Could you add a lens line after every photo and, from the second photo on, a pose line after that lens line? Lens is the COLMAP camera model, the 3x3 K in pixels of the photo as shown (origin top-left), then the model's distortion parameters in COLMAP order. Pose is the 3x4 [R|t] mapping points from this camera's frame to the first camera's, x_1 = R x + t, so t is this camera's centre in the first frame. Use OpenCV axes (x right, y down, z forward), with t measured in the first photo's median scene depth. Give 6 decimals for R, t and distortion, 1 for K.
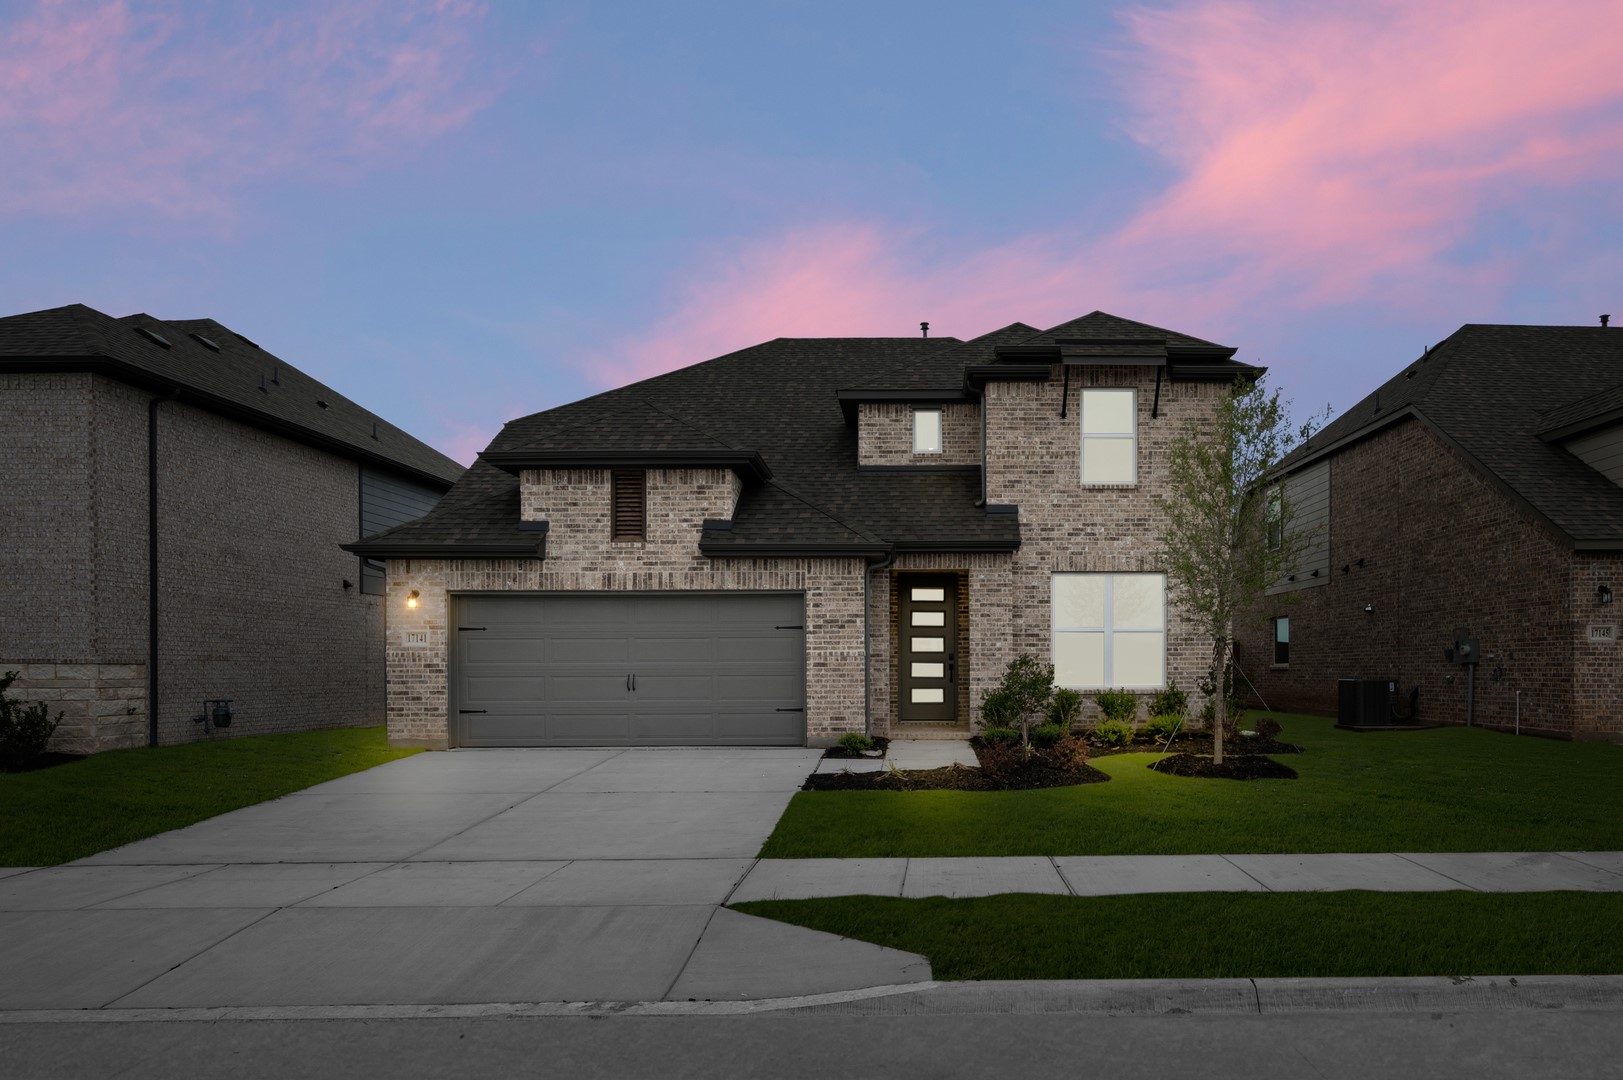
lens RADIAL K [[844.5, 0, 811.9], [0, 844.5, 548.6], [0, 0, 1]] dist [0.001055, 0.000288]
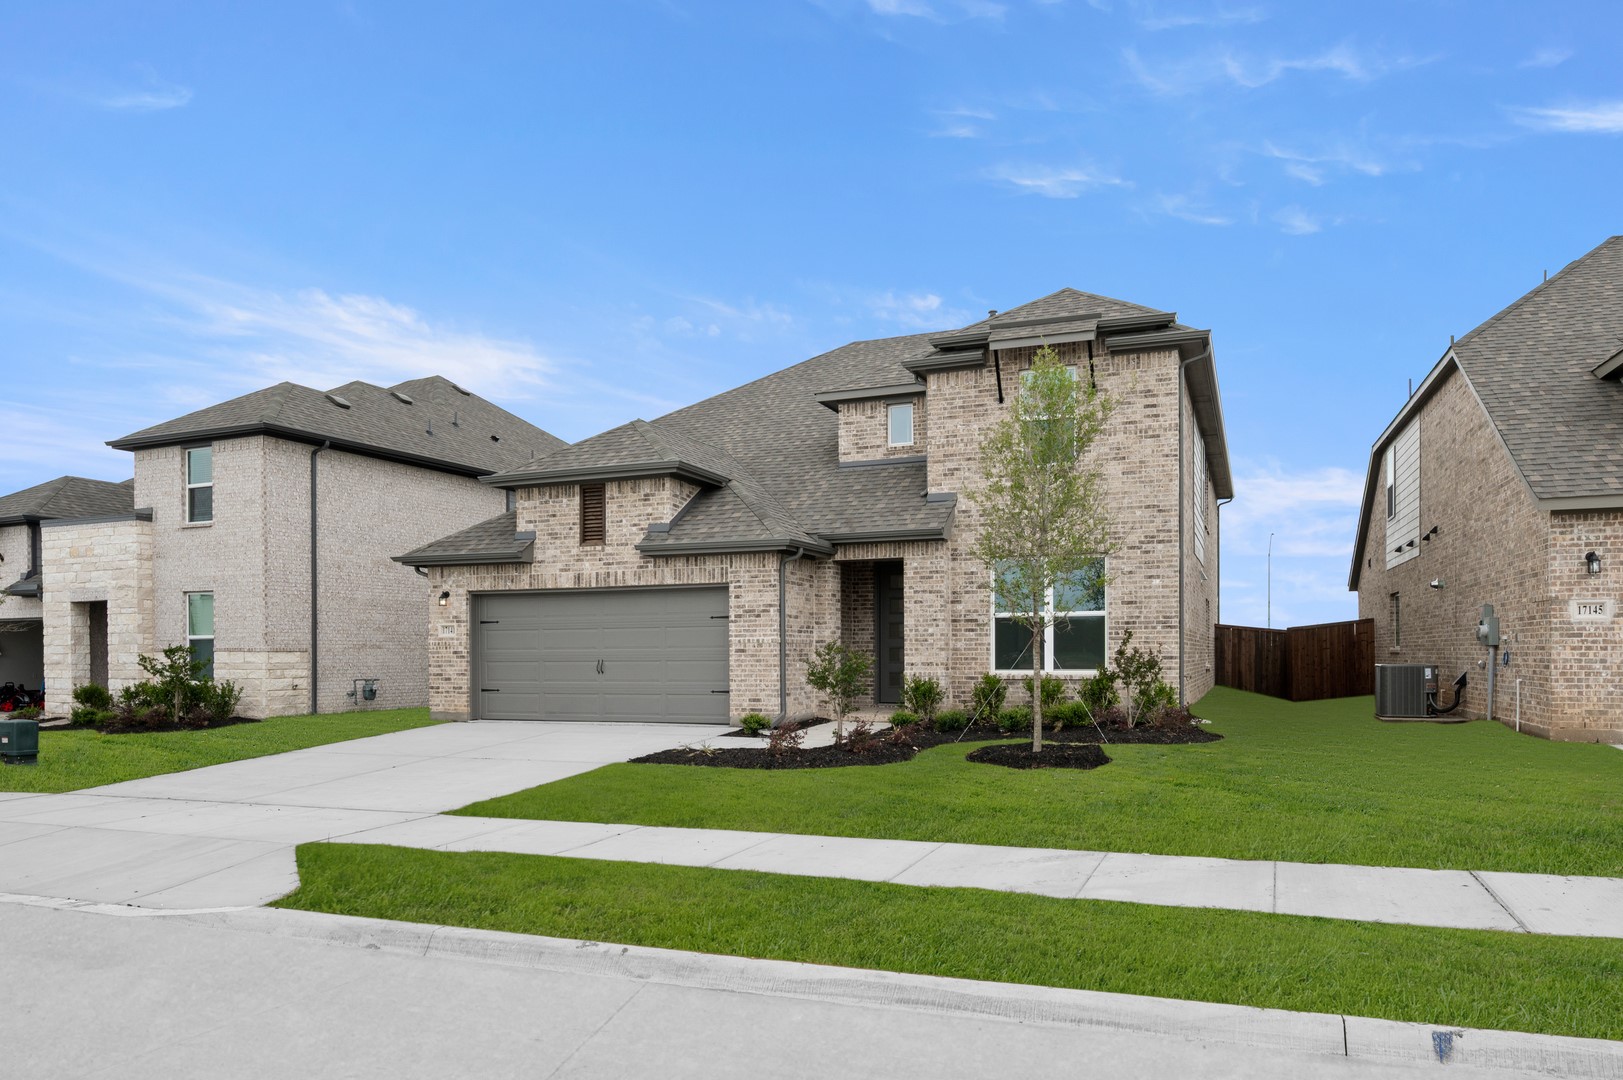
lens RADIAL K [[805.0, 0, 812.0], [0, 805.0, 533.2], [0, 0, 1]] dist [0.002268, -0.000573]
pose [[0.956547, -0.045302, -0.288036, 0.374941], [0.043983, 0.998971, -0.011054, 0.000411], [0.288241, -0.002095, 0.957556, 0.023076]]
